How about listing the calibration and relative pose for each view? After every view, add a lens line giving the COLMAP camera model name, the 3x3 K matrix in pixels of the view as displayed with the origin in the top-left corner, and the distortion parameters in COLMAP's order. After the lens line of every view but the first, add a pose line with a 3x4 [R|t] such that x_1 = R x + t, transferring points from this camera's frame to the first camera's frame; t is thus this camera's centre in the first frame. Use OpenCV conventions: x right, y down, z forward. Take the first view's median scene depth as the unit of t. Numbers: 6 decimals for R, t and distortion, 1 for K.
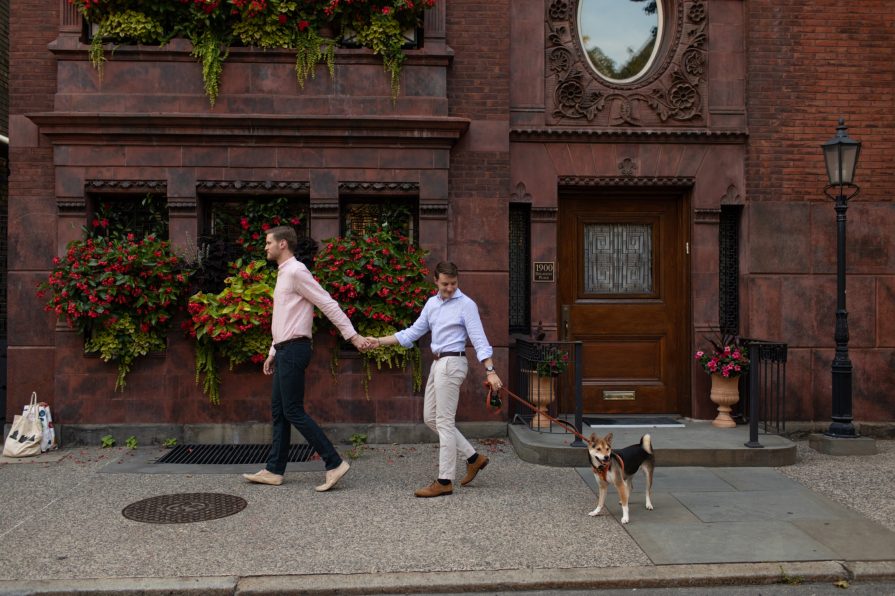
lens RADIAL K [[854.2, 0, 447.5], [0, 854.2, 298.0], [0, 0, 1]] dist [0.010660, -0.003628]
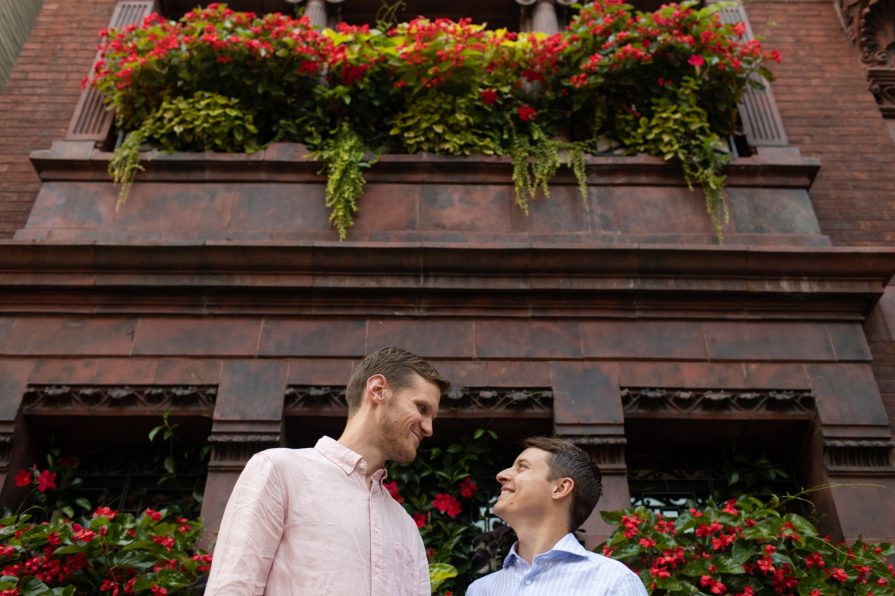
lens RADIAL K [[854.2, 0, 447.5], [0, 854.2, 298.0], [0, 0, 1]] dist [0.010660, -0.003628]
pose [[0.999098, -0.024667, -0.034558, -0.198788], [-0.000418, 0.808174, -0.588943, 0.076882], [0.042457, 0.588427, 0.807435, 0.637019]]
